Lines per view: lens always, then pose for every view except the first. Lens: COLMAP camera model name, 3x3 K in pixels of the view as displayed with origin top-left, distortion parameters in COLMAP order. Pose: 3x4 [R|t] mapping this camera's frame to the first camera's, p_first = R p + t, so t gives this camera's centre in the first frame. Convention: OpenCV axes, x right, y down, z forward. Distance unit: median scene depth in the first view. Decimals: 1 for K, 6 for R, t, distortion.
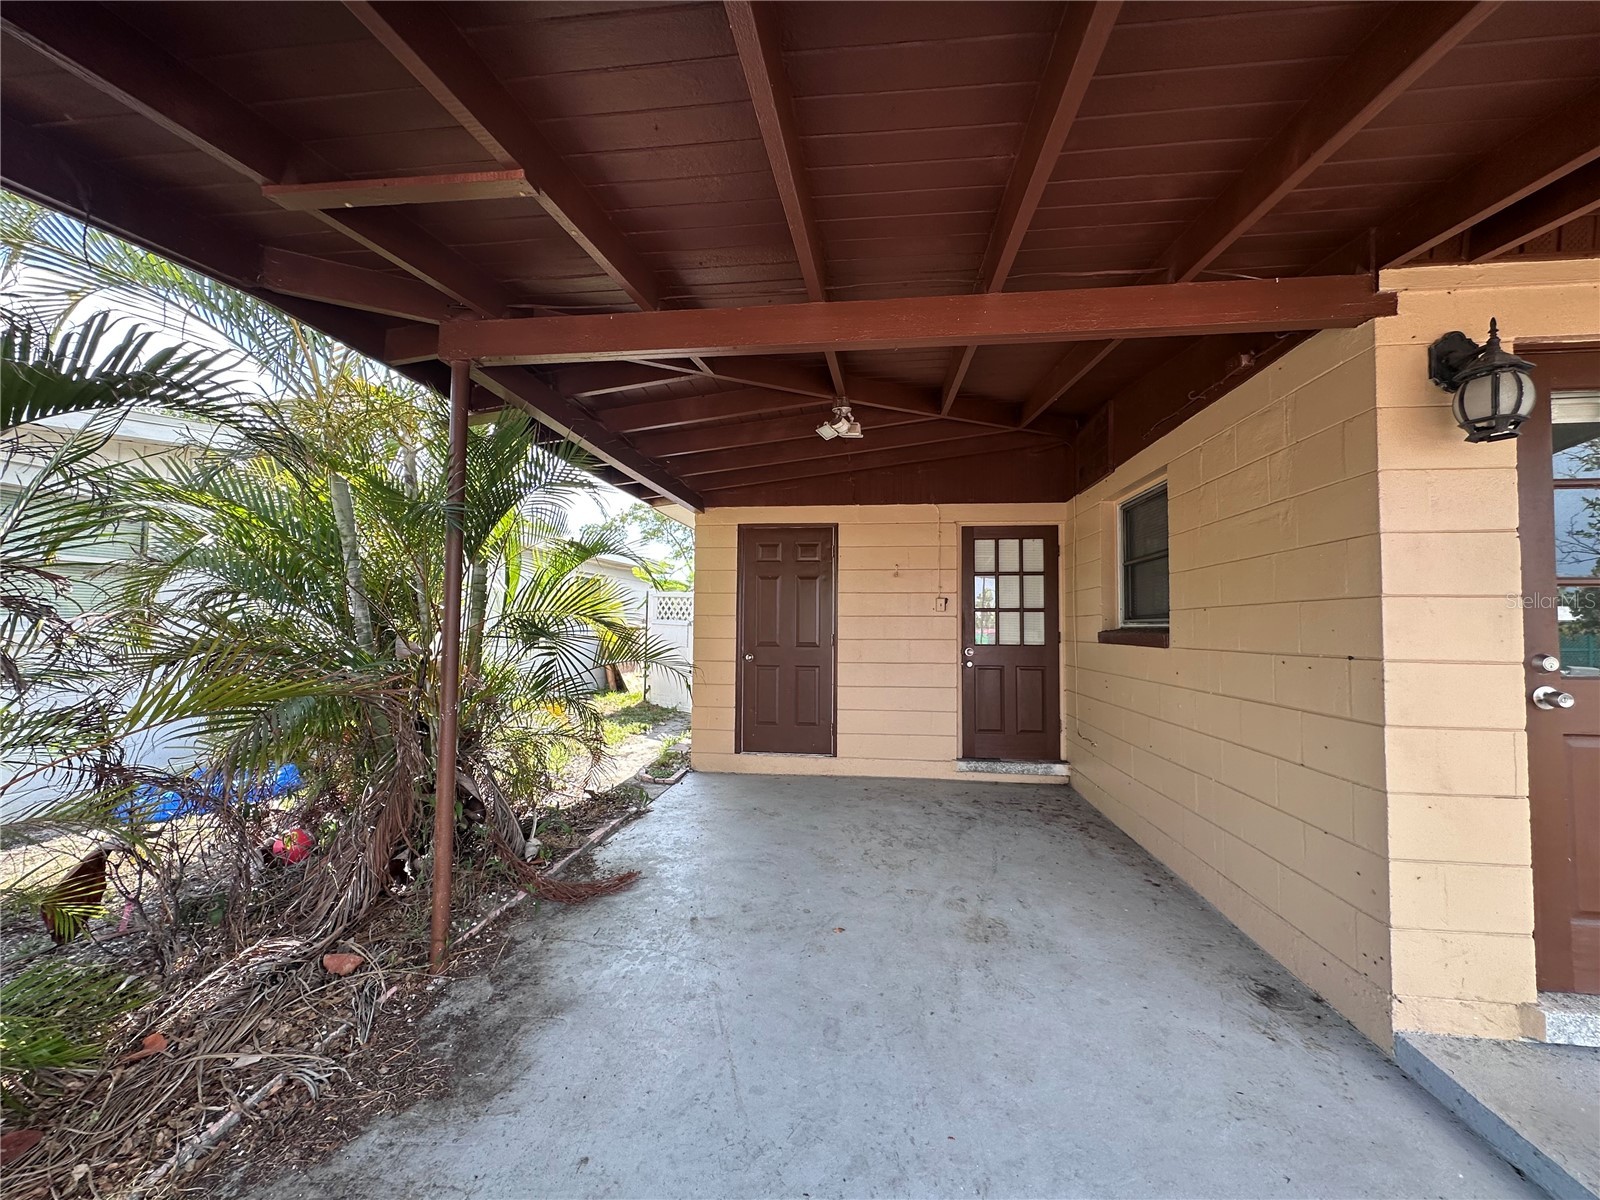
lens RADIAL K [[636.7, 0, 805.3], [0, 636.7, 599.8], [0, 0, 1]] dist [-0.005414, 0.001423]
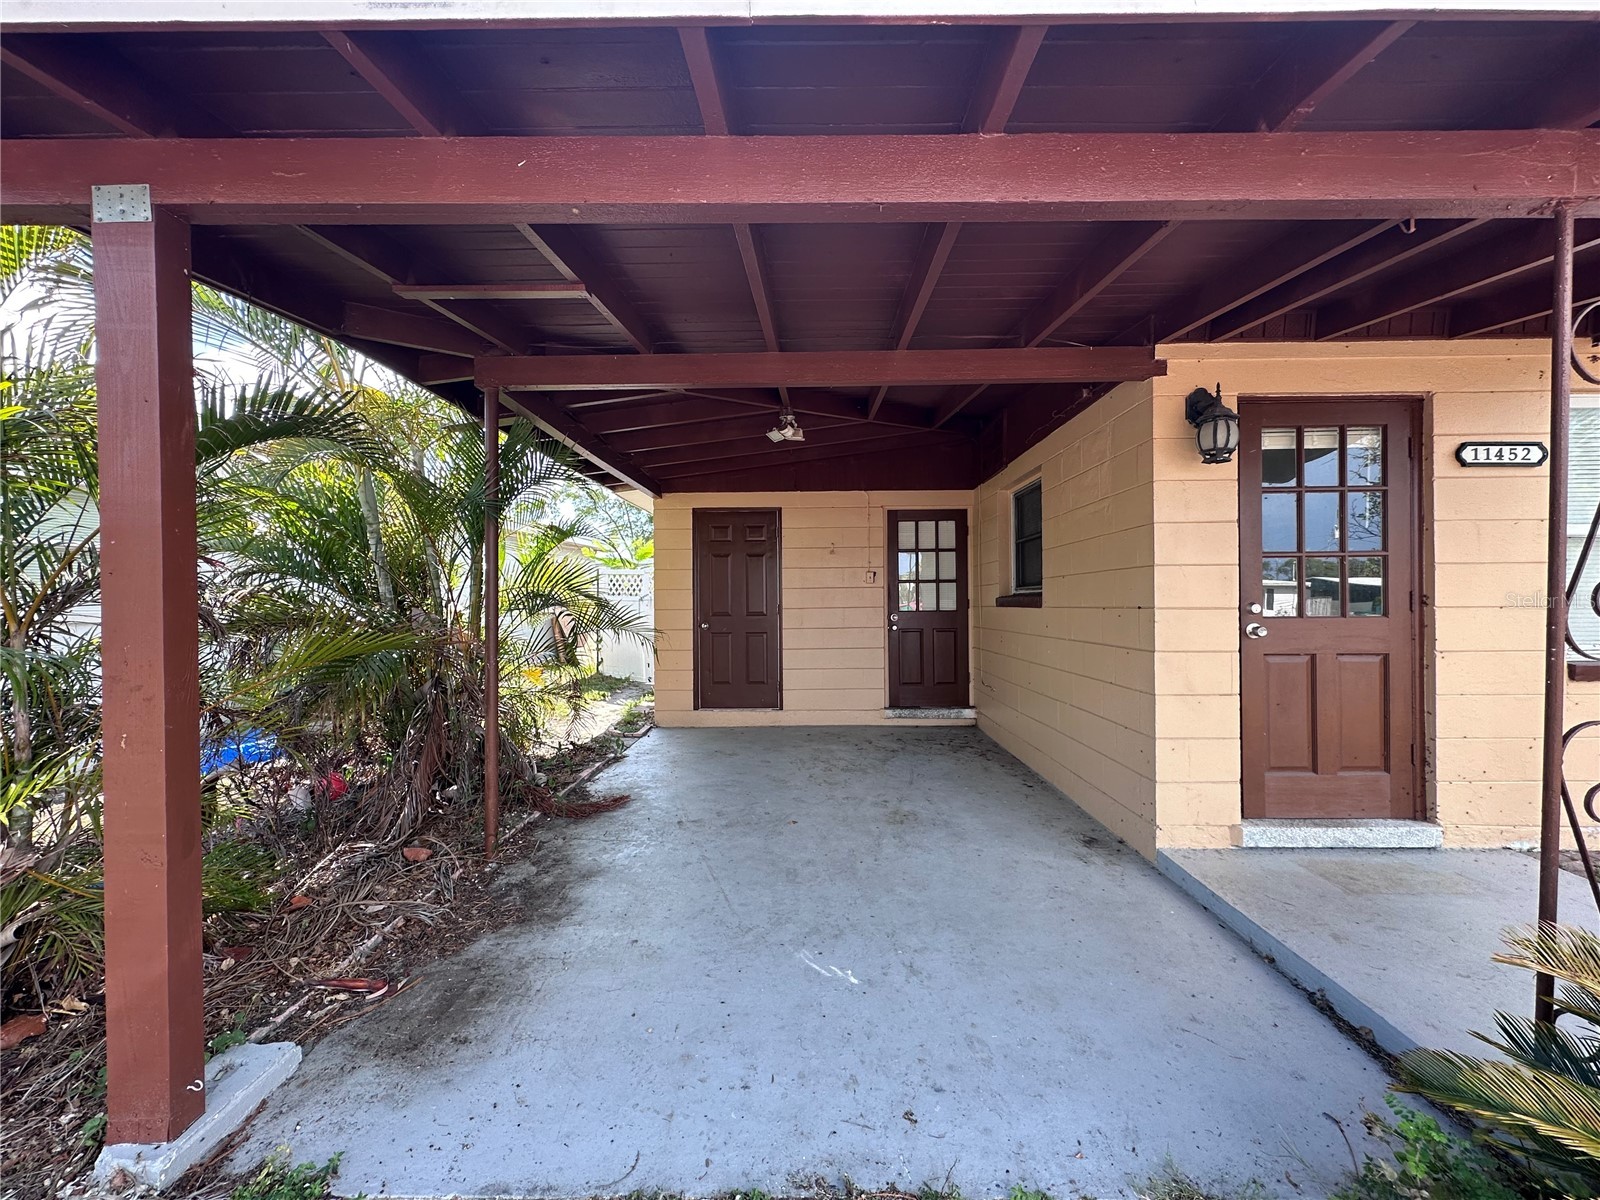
lens RADIAL K [[636.7, 0, 802.3], [0, 636.7, 604.0], [0, 0, 1]] dist [-0.005414, 0.001423]
pose [[0.995275, -0.015858, 0.095796, -0.045897], [0.011699, 0.998971, 0.043822, 0.006798], [-0.096392, -0.042494, 0.994436, -0.293259]]
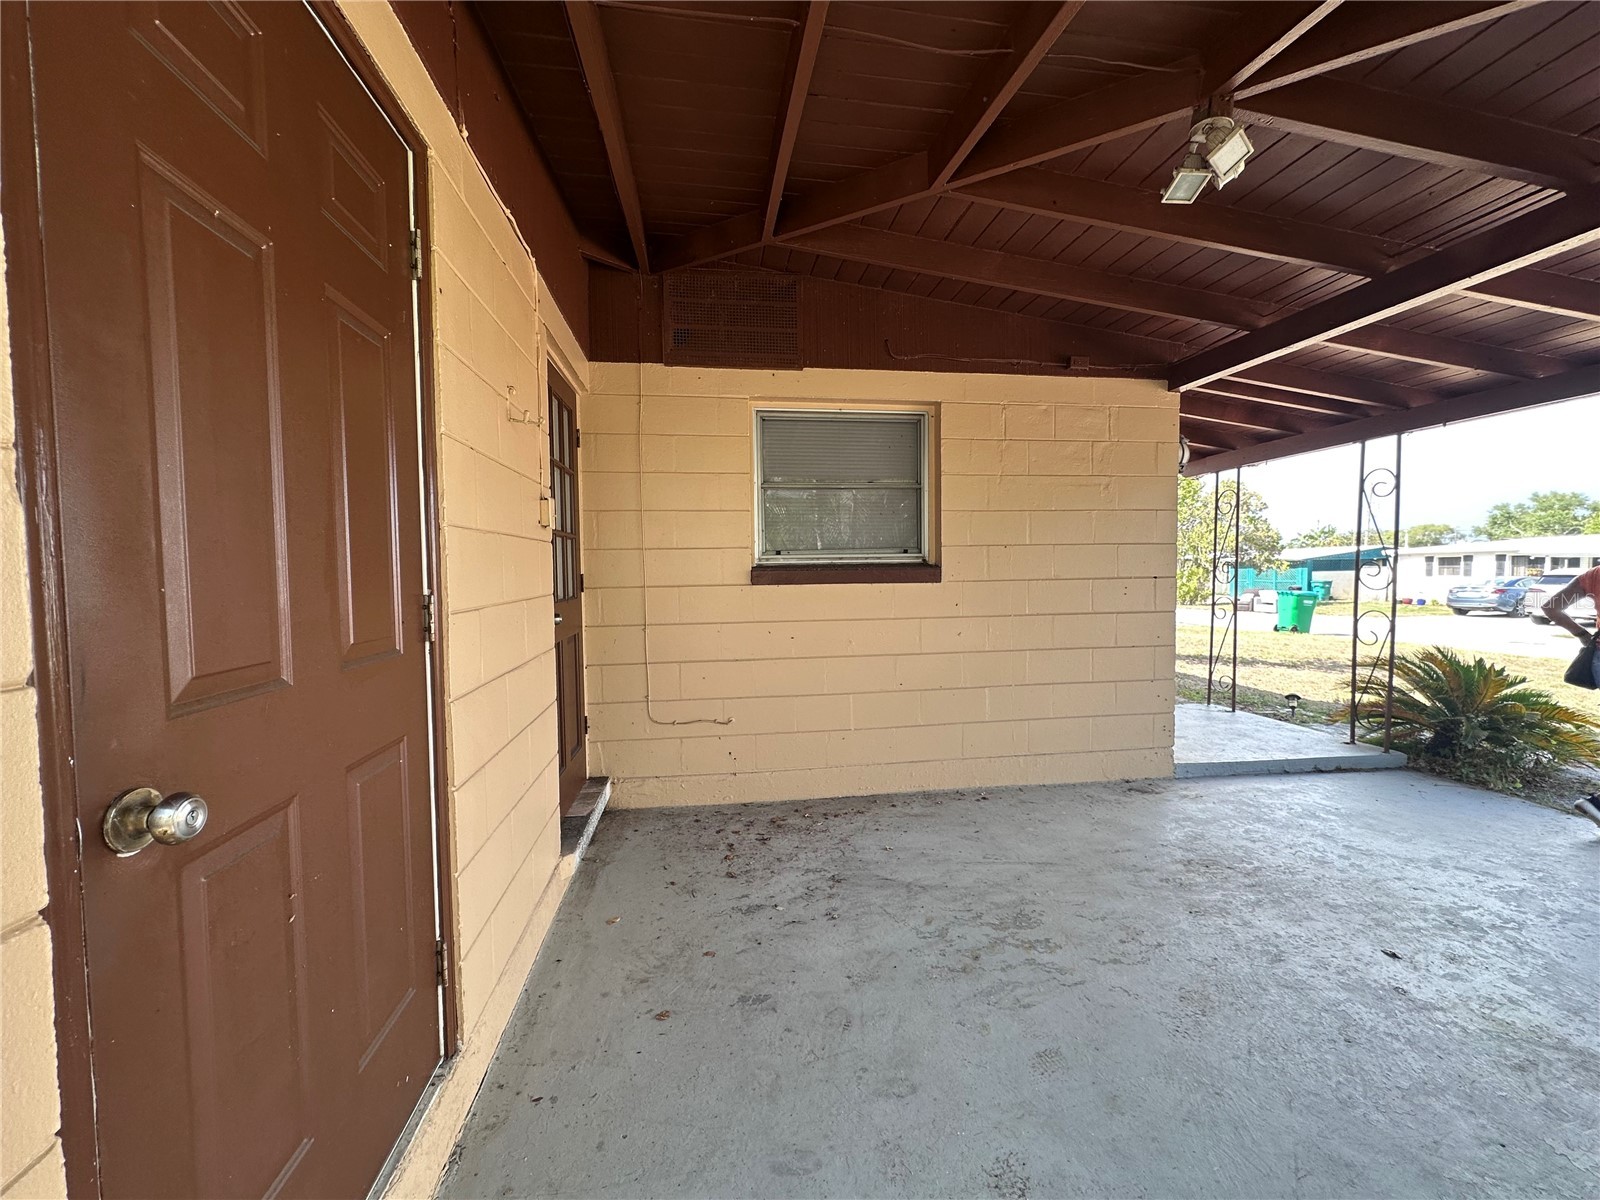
lens RADIAL K [[636.7, 0, 806.5], [0, 636.7, 599.1], [0, 0, 1]] dist [-0.005414, 0.001423]
pose [[-0.262566, -0.049427, 0.963647, -0.462849], [-0.031335, 0.998597, 0.042681, 0.081703], [-0.964405, -0.018990, -0.263746, 1.828648]]
